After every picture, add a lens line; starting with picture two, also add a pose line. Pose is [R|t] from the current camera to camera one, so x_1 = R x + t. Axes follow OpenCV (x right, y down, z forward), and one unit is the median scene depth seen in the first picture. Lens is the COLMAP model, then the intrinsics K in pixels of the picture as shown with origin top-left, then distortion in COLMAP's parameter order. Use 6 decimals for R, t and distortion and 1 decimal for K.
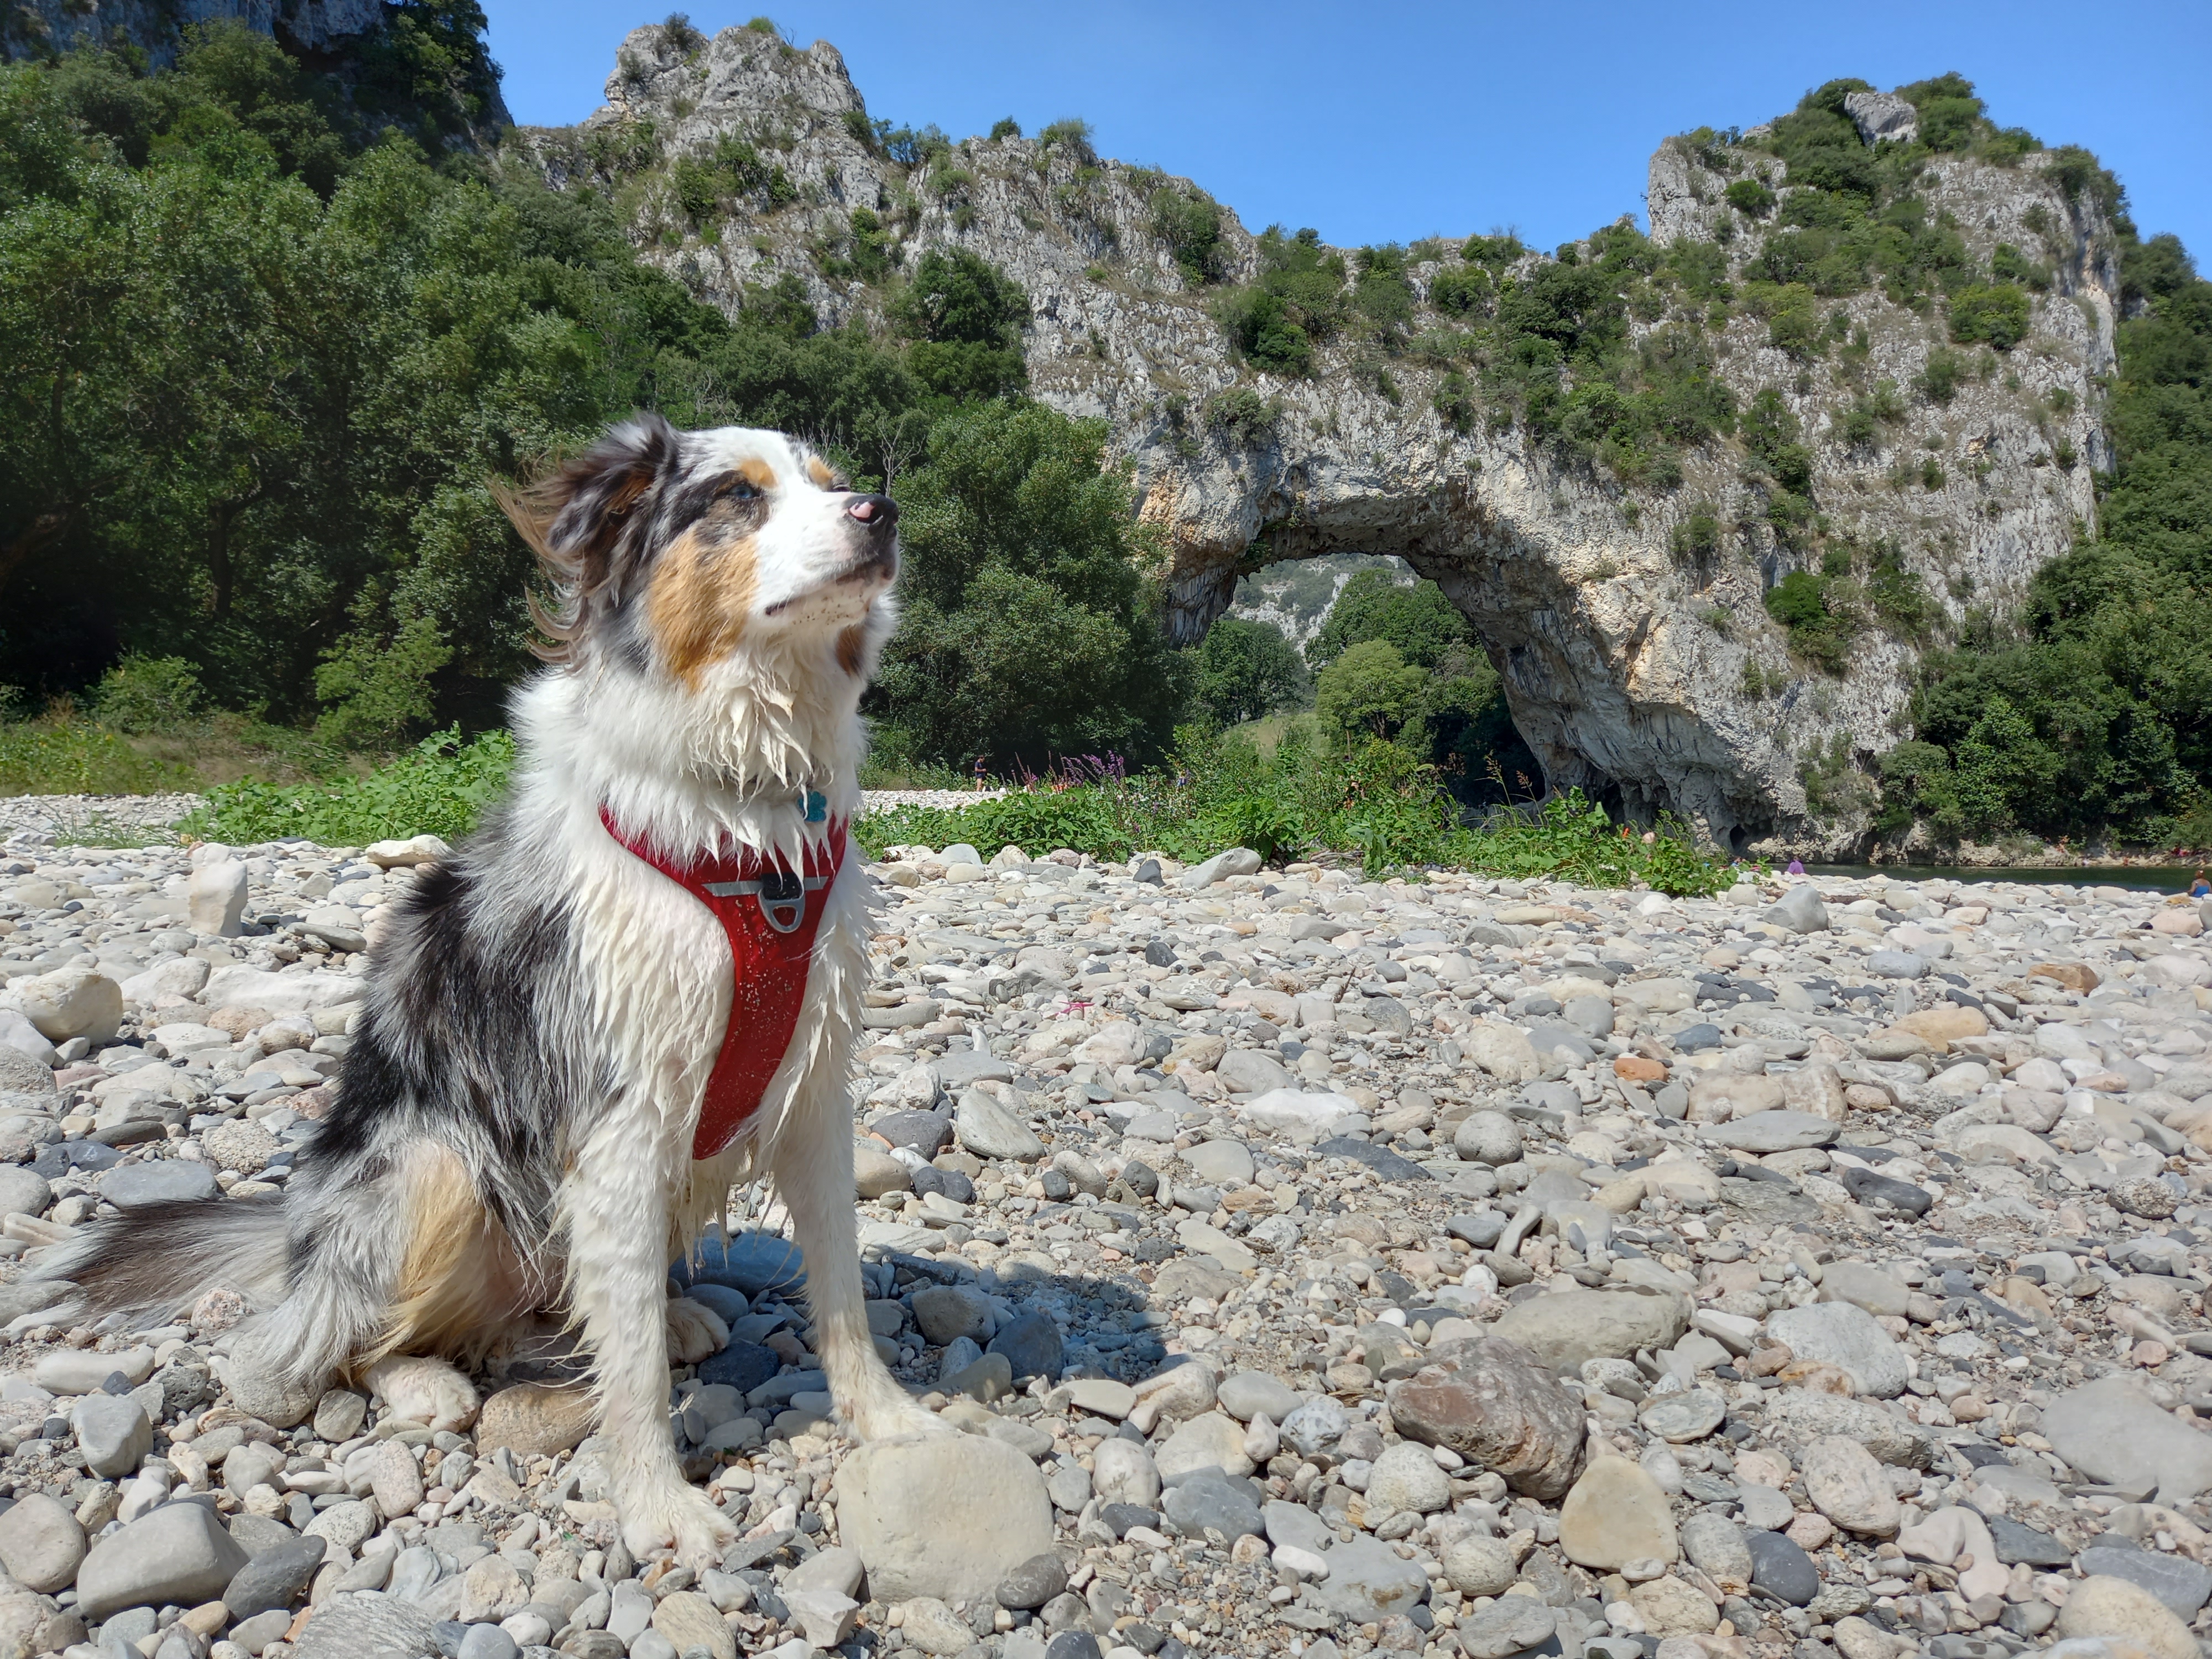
lens RADIAL K [[1640.6, 0, 1106.0], [0, 1640.6, 829.5], [0, 0, 1]] dist [0.039992, -0.014791]
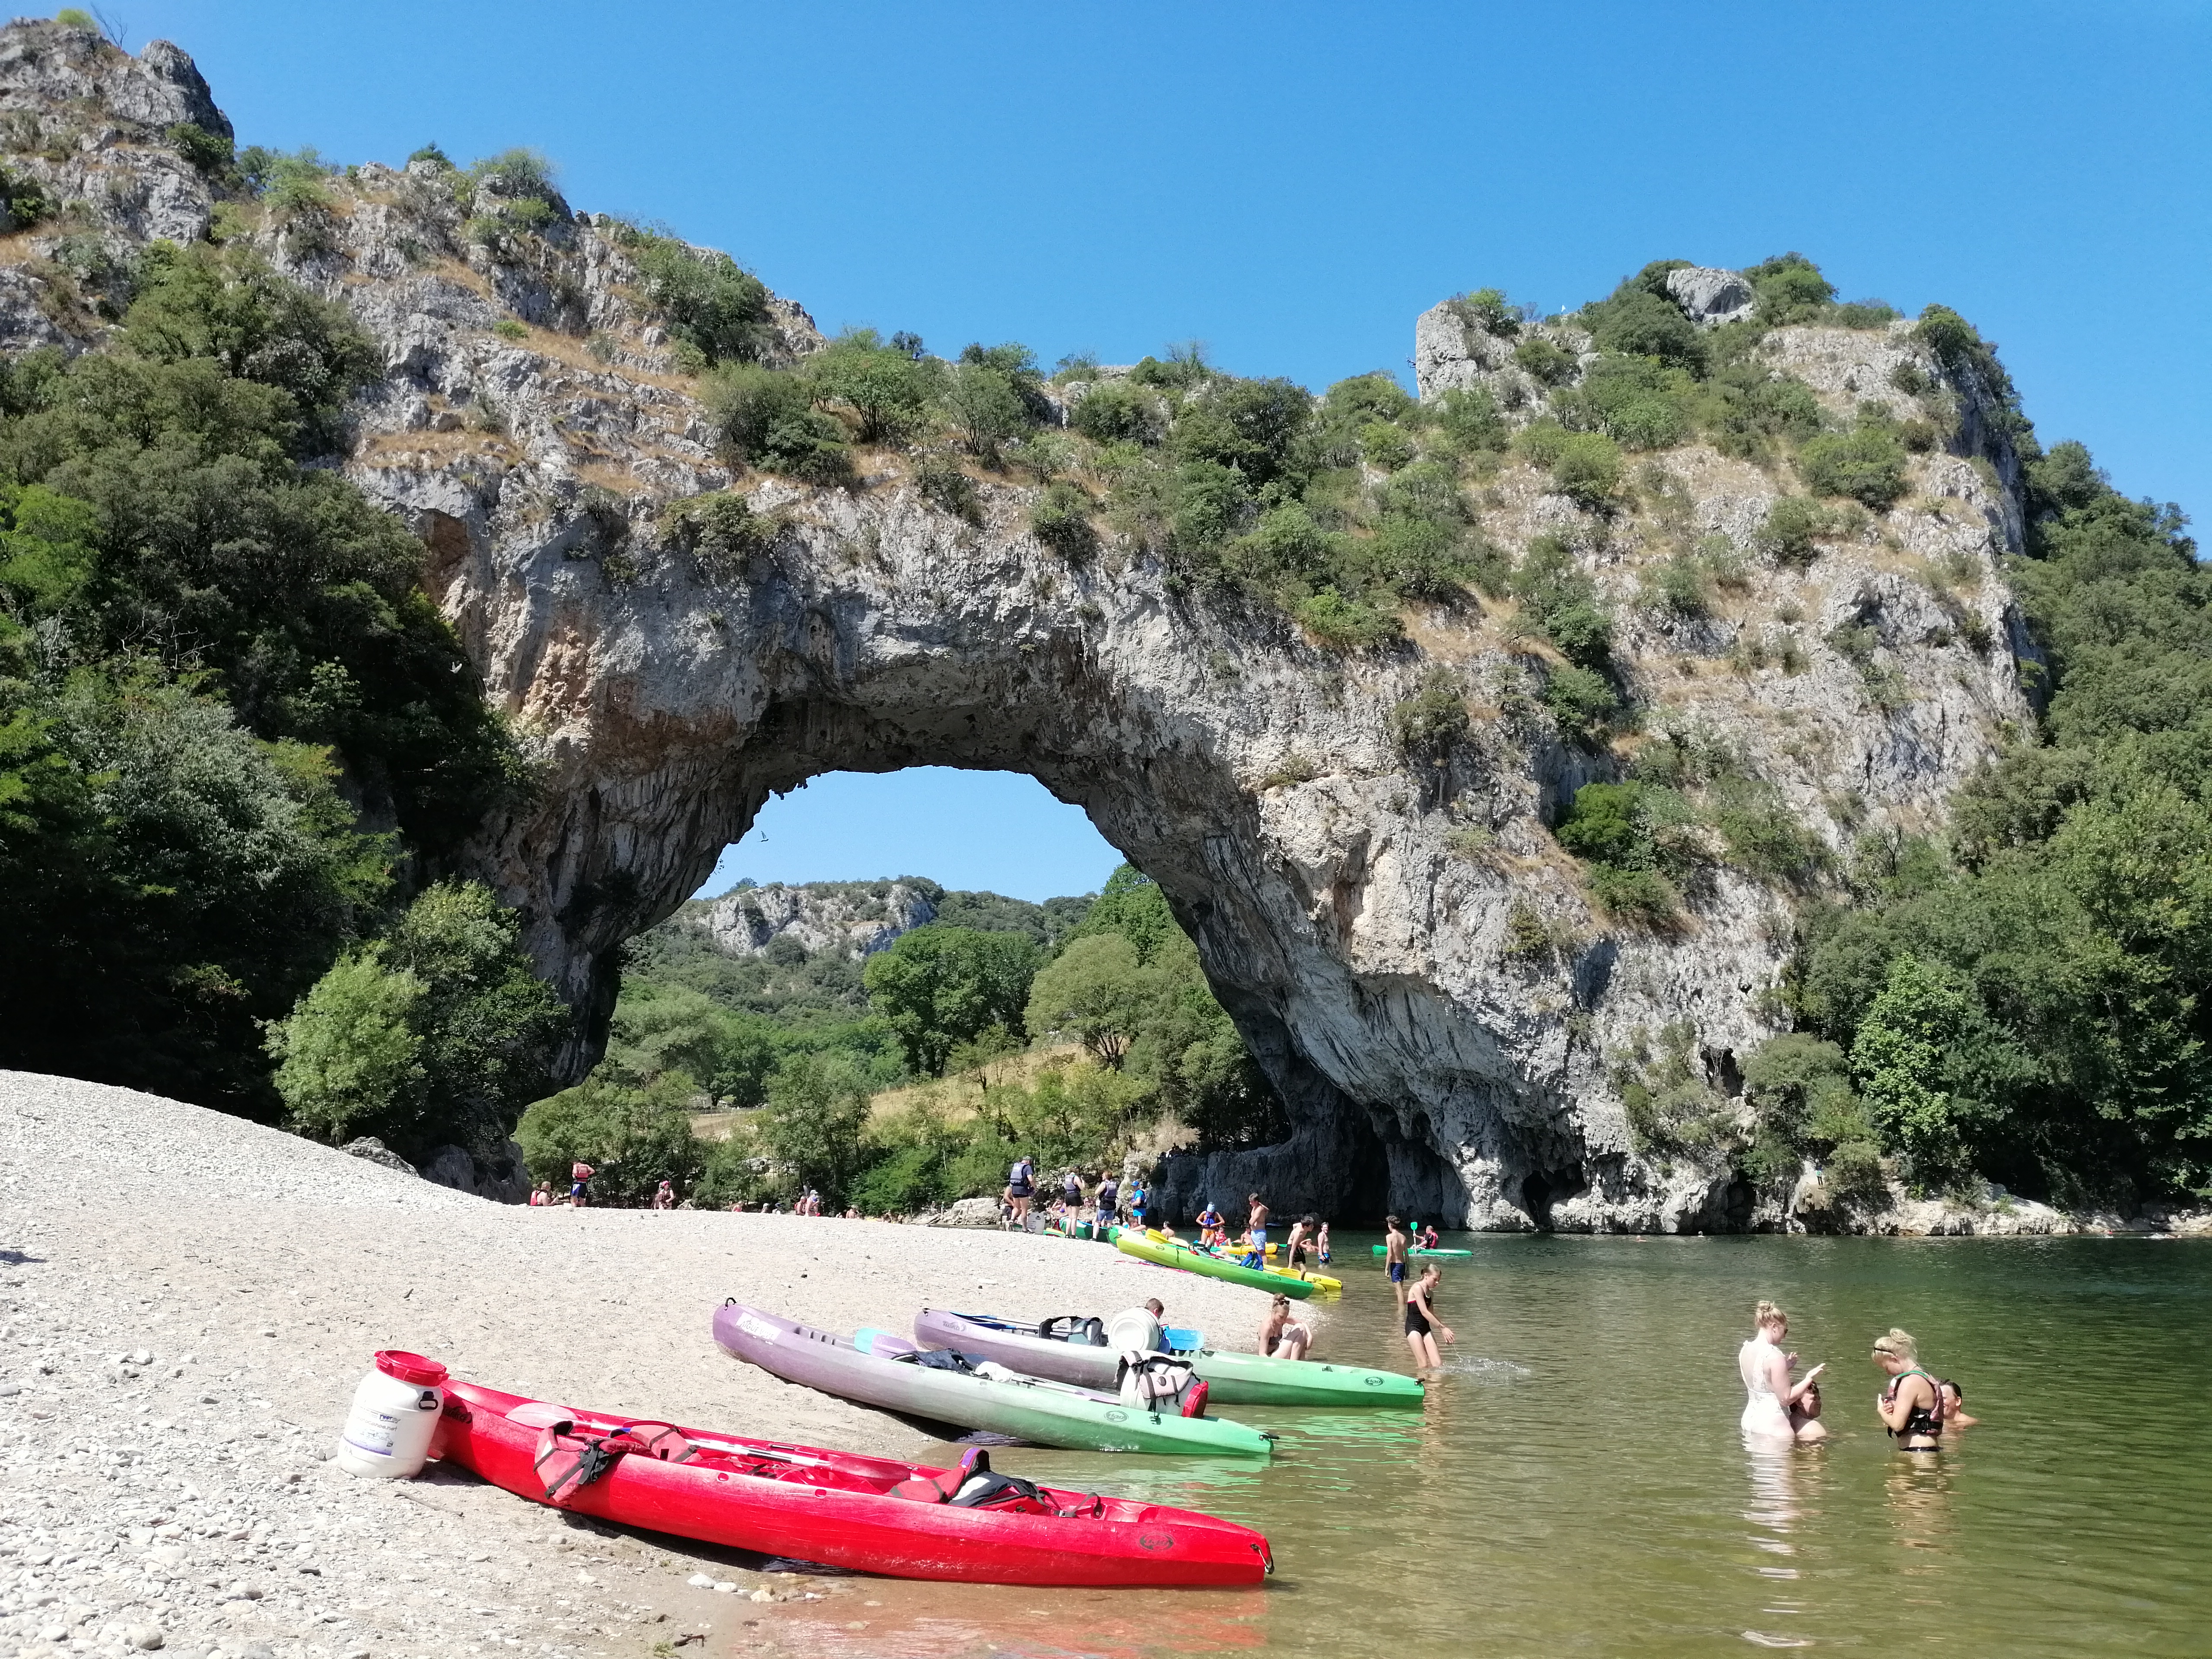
lens RADIAL K [[1713.9, 0, 1106.0], [0, 1713.9, 829.5], [0, 0, 1]] dist [0.119177, -0.204661]
pose [[0.999262, 0.001078, 0.038393, 0.201840], [0.007337, 0.975836, -0.218379, 0.012480], [-0.037700, 0.218500, 0.975109, 0.349122]]
